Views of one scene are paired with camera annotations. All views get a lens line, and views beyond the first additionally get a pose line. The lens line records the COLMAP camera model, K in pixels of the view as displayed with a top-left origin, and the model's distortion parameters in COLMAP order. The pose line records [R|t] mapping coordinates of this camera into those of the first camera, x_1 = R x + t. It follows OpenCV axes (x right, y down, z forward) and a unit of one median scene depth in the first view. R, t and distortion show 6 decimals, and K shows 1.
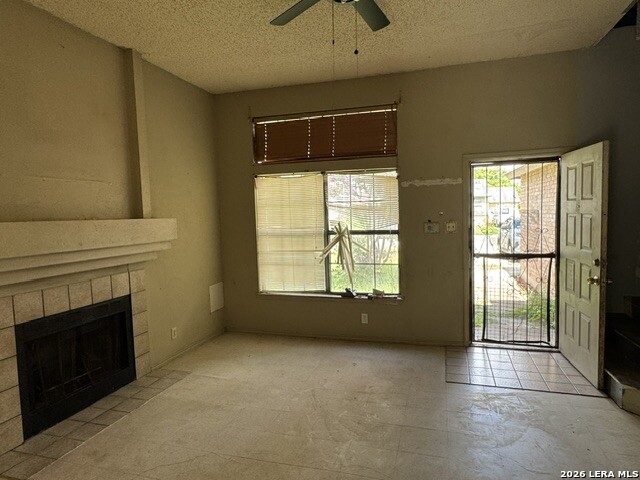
lens RADIAL K [[394.1, 0, 314.6], [0, 394.1, 239.8], [0, 0, 1]] dist [-0.027173, 0.014636]
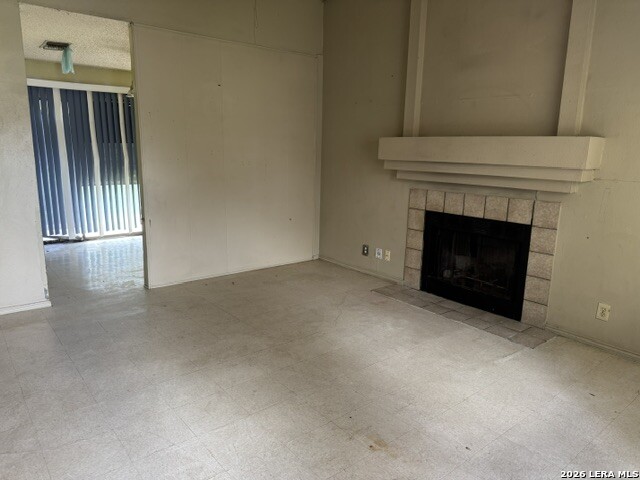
lens RADIAL K [[448.2, 0, 315.9], [0, 448.2, 243.4], [0, 0, 1]] dist [0.018944, -0.037549]
pose [[-0.563779, 0.192167, -0.803259, 0.686686], [-0.052153, 0.962332, 0.266828, -0.072601], [0.824278, 0.192324, -0.532520, 1.302661]]
